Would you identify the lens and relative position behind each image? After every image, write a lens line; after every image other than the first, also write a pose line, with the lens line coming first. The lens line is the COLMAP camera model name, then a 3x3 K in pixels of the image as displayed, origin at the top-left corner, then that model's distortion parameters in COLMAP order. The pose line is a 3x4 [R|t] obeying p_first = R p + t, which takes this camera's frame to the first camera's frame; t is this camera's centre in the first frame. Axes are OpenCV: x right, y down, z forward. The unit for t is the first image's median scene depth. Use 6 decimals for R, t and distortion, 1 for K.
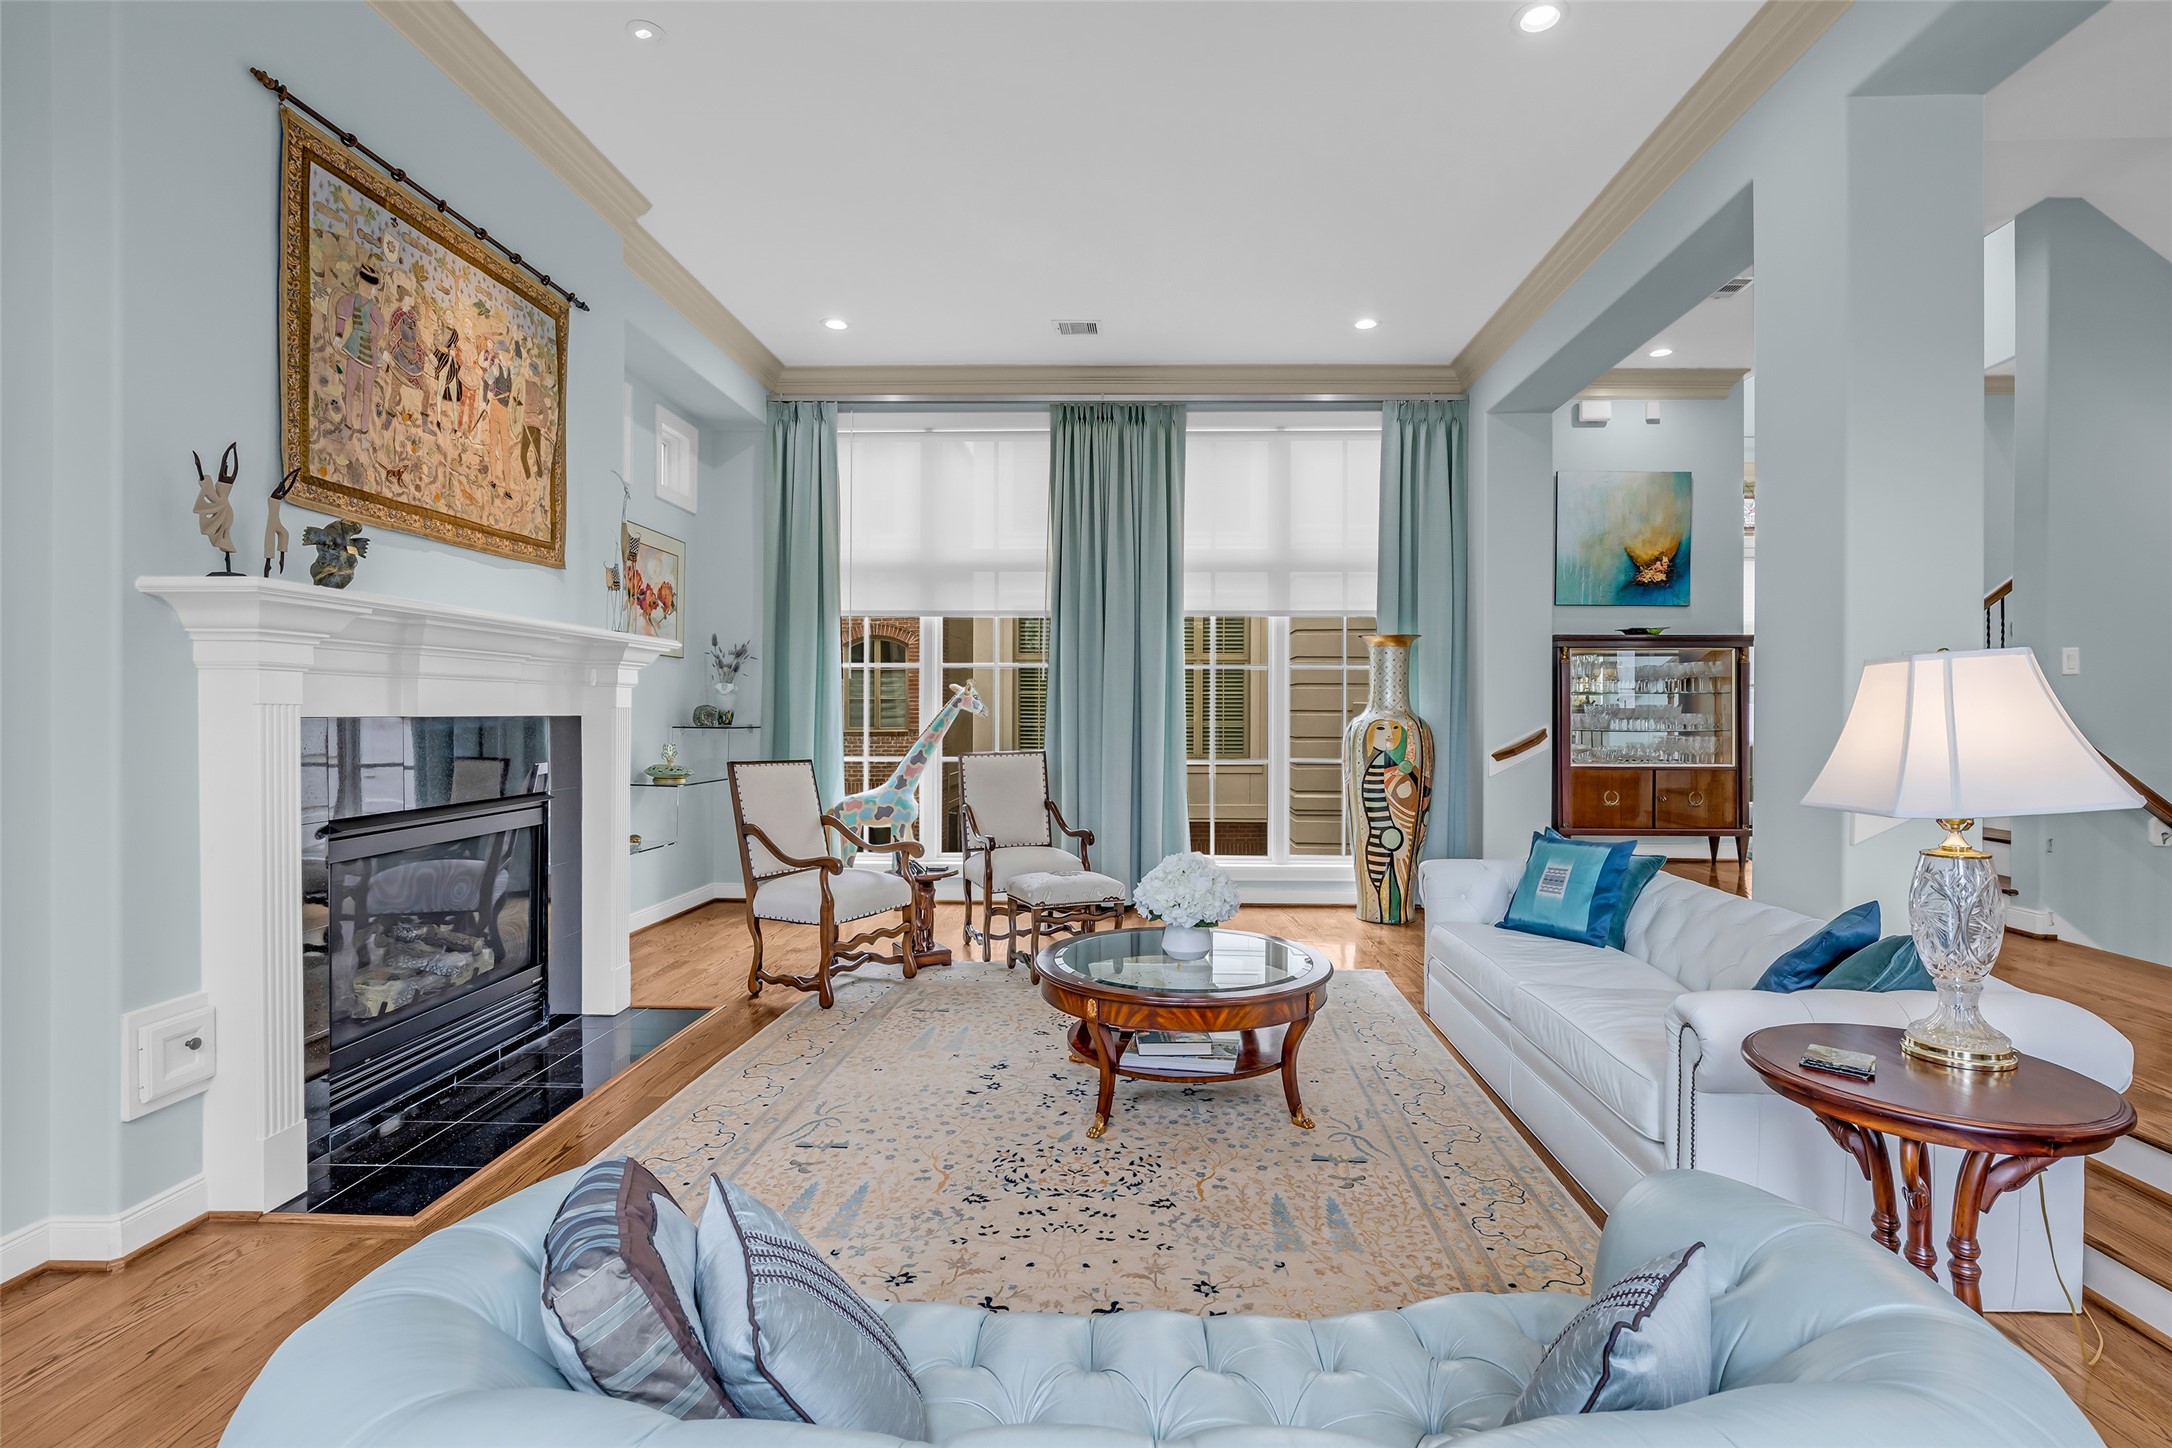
lens RADIAL K [[1017.4, 0, 1112.6], [0, 1017.4, 707.2], [0, 0, 1]] dist [-0.013660, 0.001390]
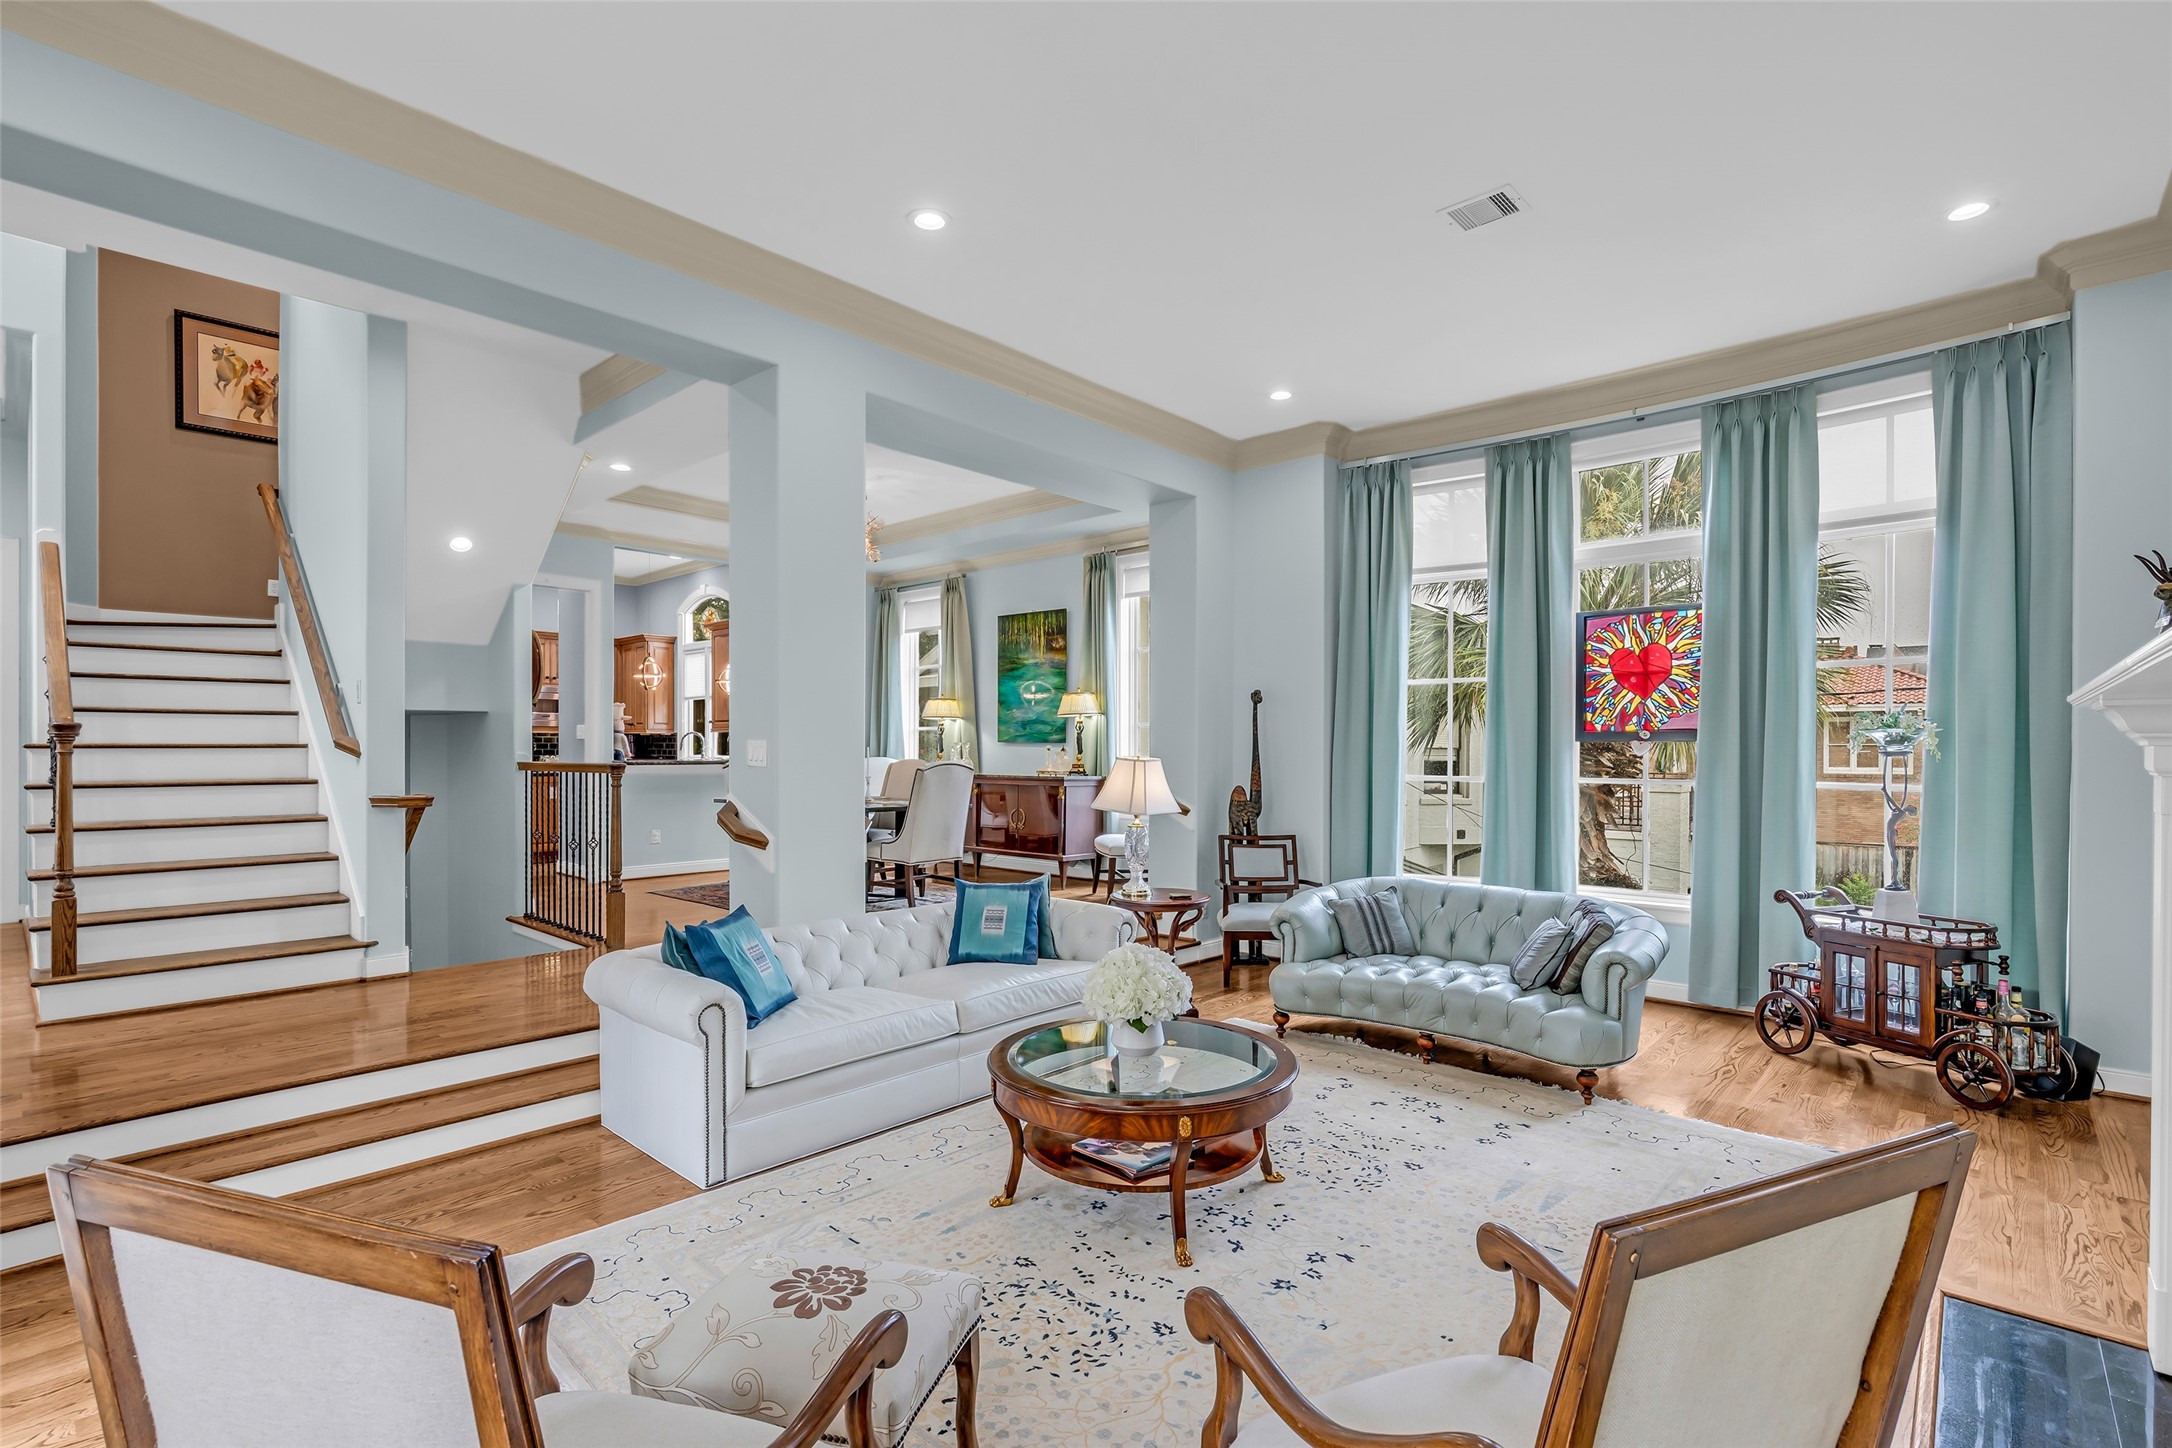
lens RADIAL K [[1003.4, 0, 1062.5], [0, 1003.4, 768.1], [0, 0, 1]] dist [-0.019375, 0.004098]
pose [[-0.752593, -0.018668, 0.658222, -0.413574], [-0.007656, 0.999779, 0.019601, -0.034604], [-0.658442, 0.009712, -0.752569, 1.480369]]
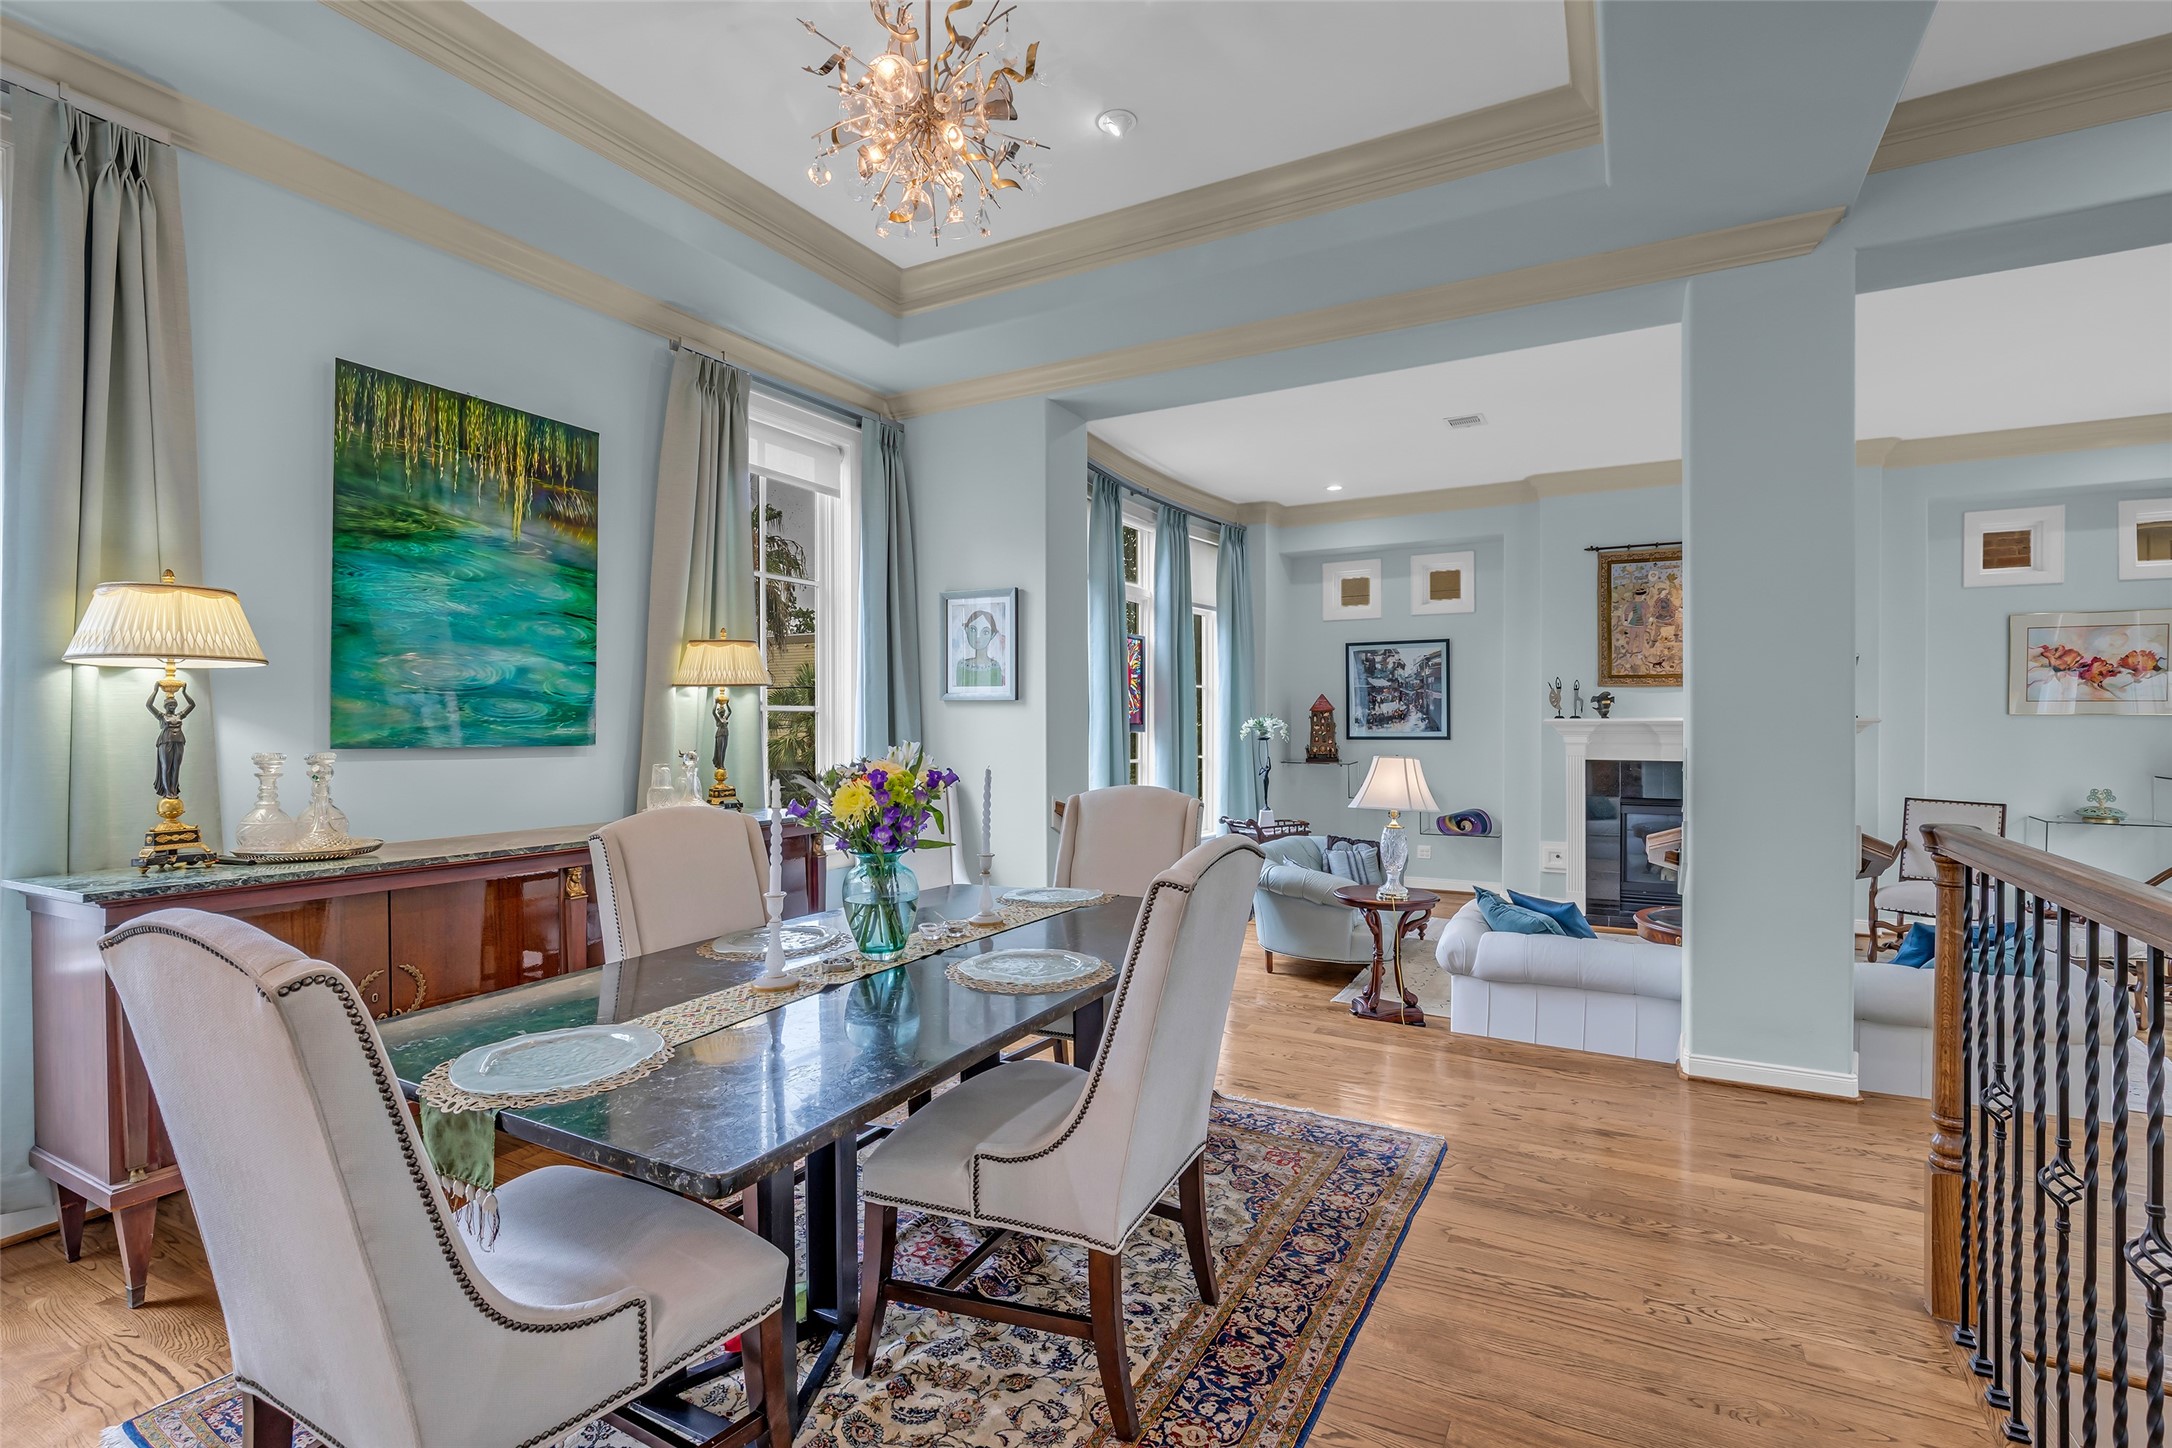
lens RADIAL K [[1003.4, 0, 1091.3], [0, 1003.4, 730.7], [0, 0, 1]] dist [-0.019375, 0.004098]
pose [[-0.441836, 0.004690, -0.897083, 1.674144], [0.004065, 0.999987, 0.003225, -0.061449], [0.897086, -0.002222, -0.441850, 0.649613]]
